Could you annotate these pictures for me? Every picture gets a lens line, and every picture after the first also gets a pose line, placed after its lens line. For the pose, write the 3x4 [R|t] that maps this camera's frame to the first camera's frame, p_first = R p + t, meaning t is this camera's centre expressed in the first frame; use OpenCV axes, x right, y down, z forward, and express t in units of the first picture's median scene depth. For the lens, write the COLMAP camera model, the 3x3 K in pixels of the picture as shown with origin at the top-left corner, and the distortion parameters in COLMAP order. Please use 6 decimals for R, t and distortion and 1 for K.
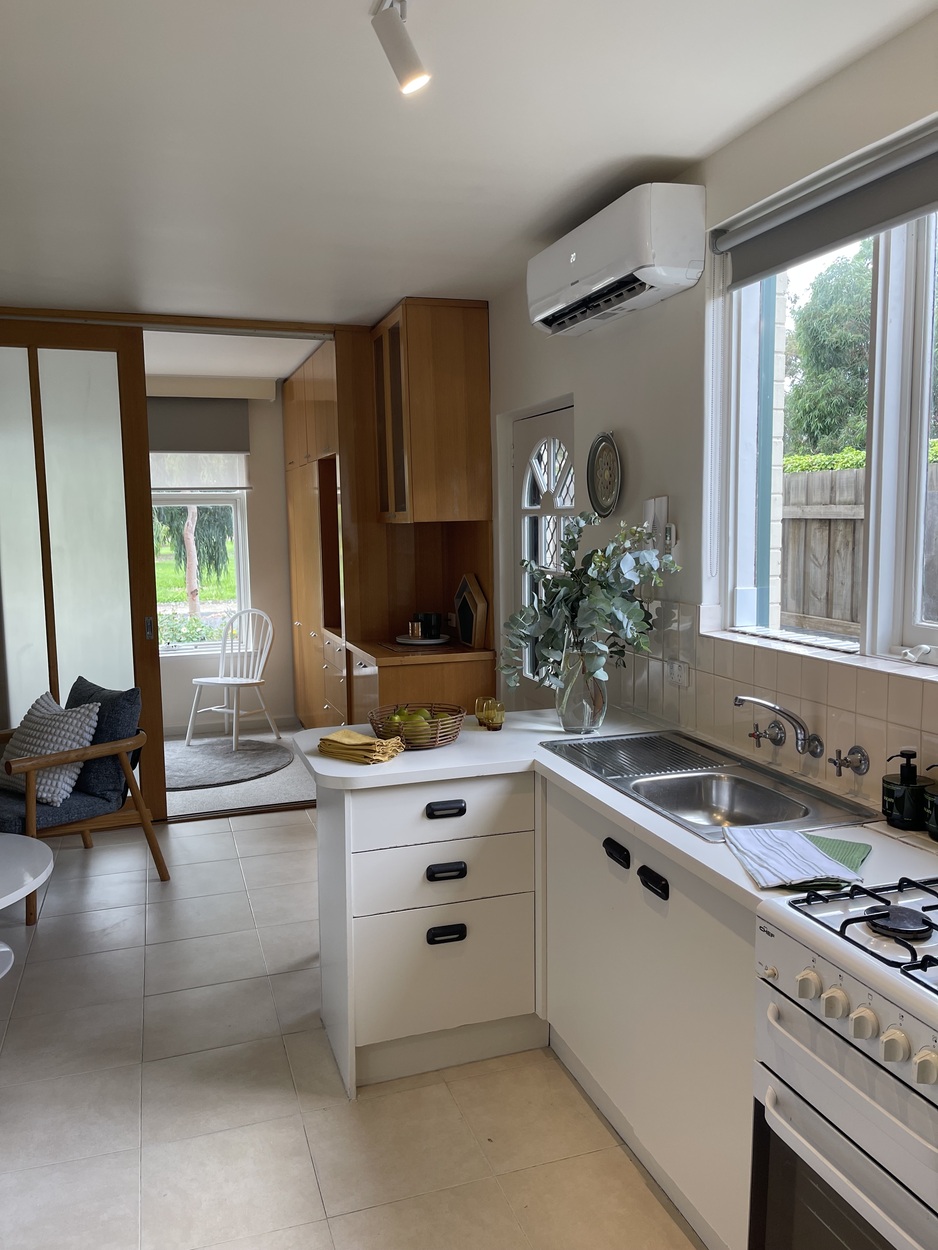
lens RADIAL K [[936.9, 0, 470.8], [0, 936.9, 628.5], [0, 0, 1]] dist [0.052013, -0.056058]
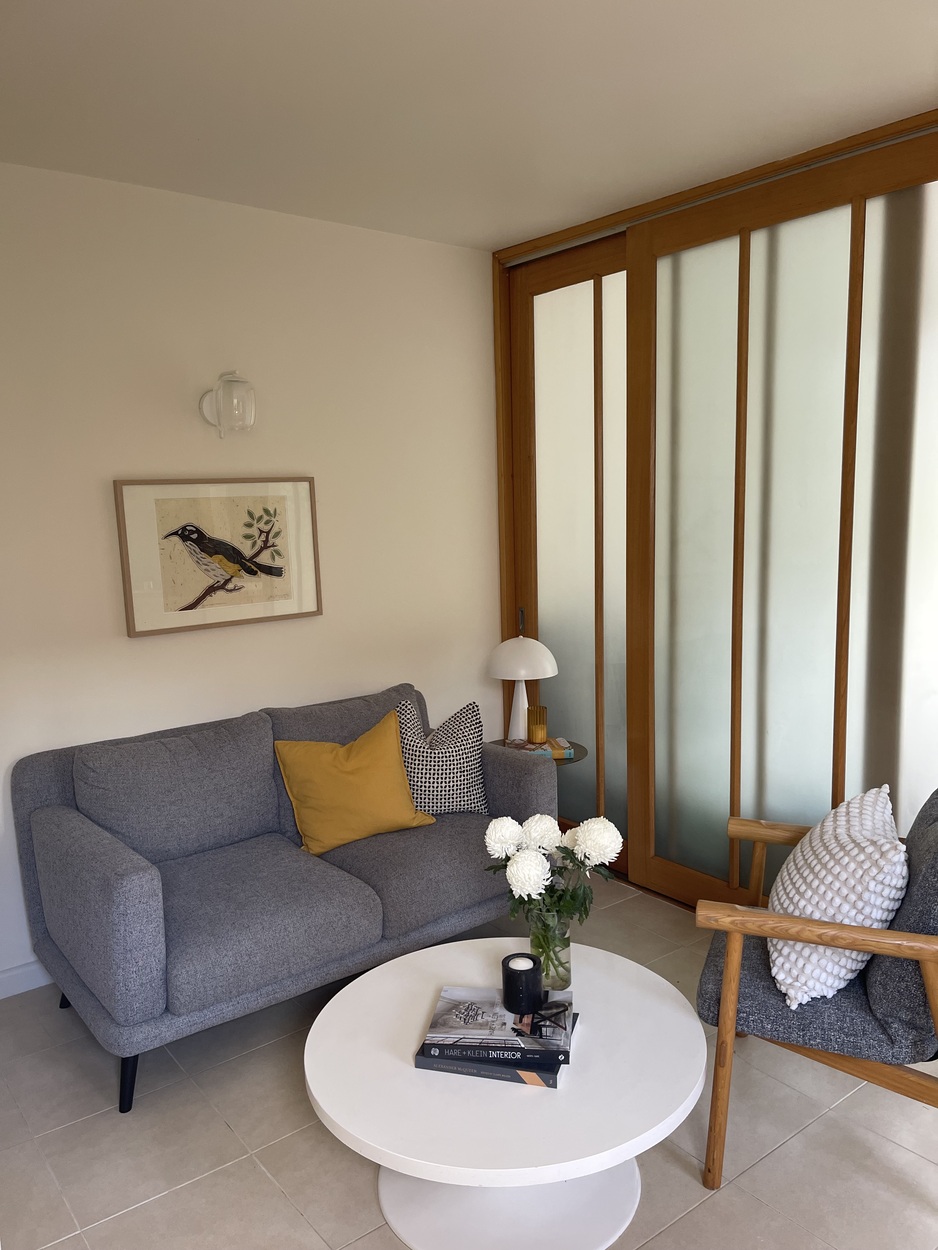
lens RADIAL K [[936.9, 0, 477.0], [0, 936.9, 634.8], [0, 0, 1]] dist [0.052013, -0.056058]
pose [[0.334346, 0.135592, -0.932645, -0.015578], [-0.088693, 0.989731, 0.112096, -0.059499], [0.938268, 0.045240, 0.342939, 0.540410]]
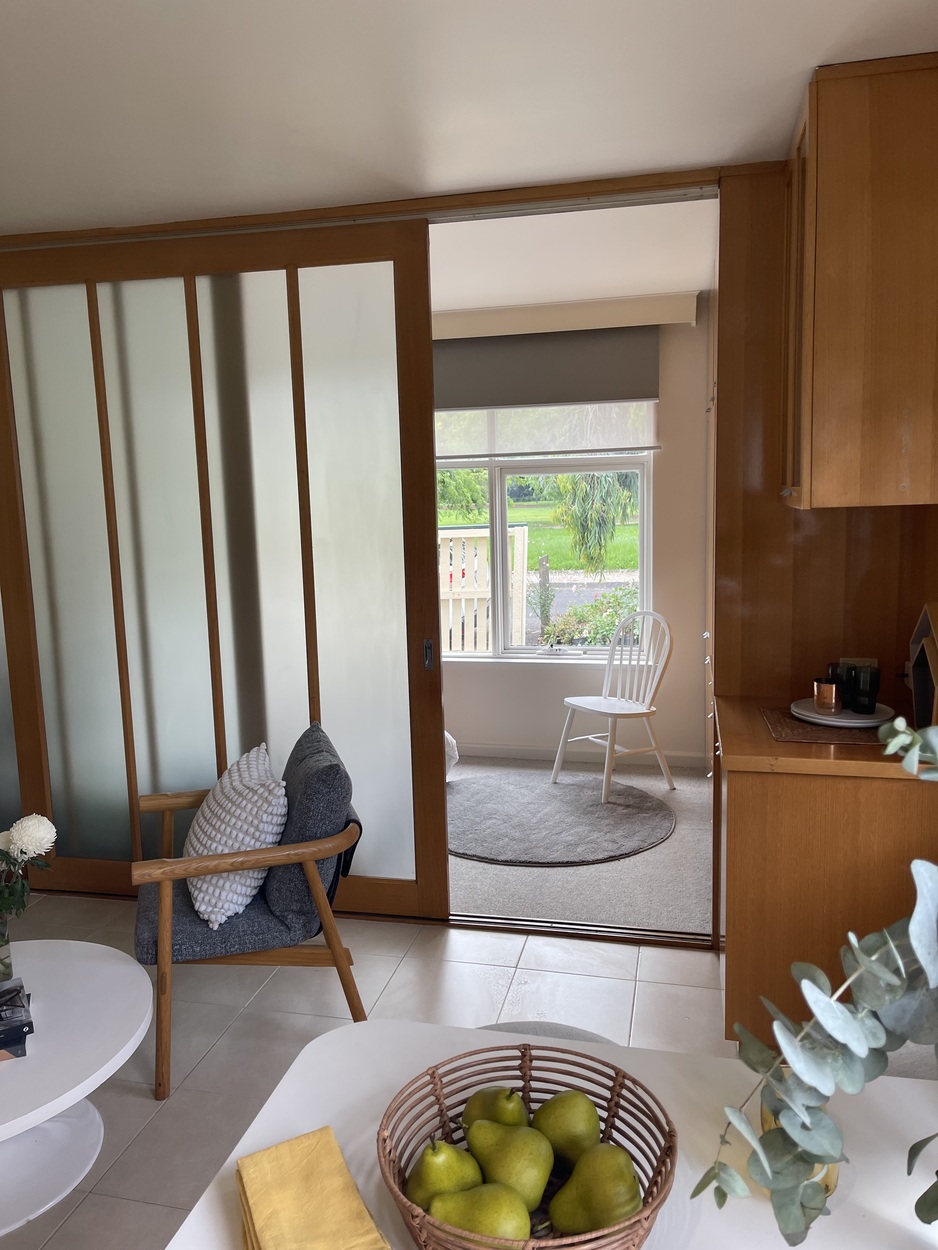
lens RADIAL K [[936.9, 0, 472.4], [0, 936.9, 620.4], [0, 0, 1]] dist [0.052013, -0.056058]
pose [[0.851665, 0.065426, -0.519987, 0.055272], [-0.045743, 0.997670, 0.050610, -0.067318], [0.522087, -0.019317, 0.852674, 0.441738]]
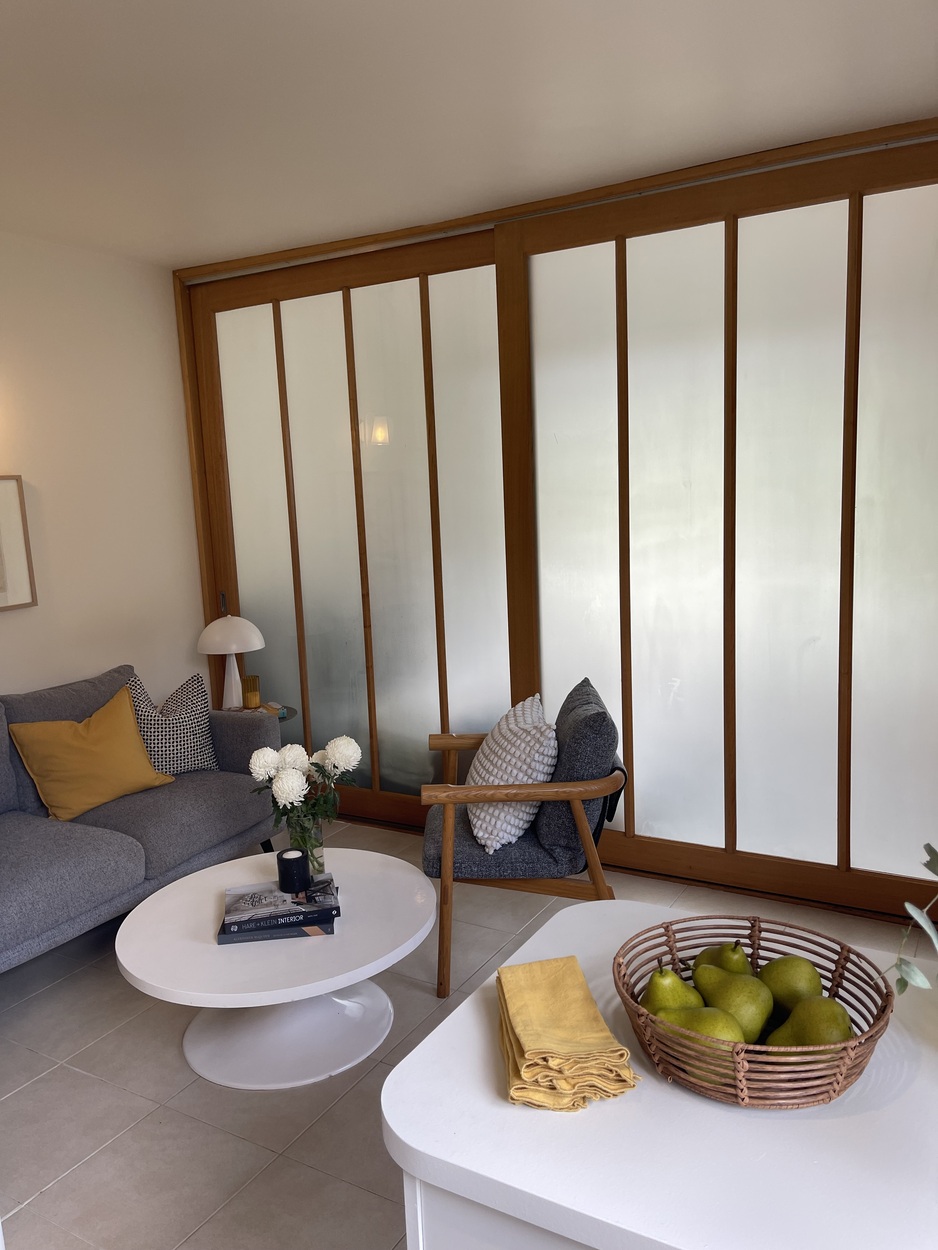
lens RADIAL K [[936.9, 0, 470.1], [0, 936.9, 618.8], [0, 0, 1]] dist [0.052013, -0.056058]
pose [[0.657395, 0.090150, -0.748134, 0.085314], [-0.054274, 0.995904, 0.072315, -0.045338], [0.751589, -0.006935, 0.659595, 0.419828]]
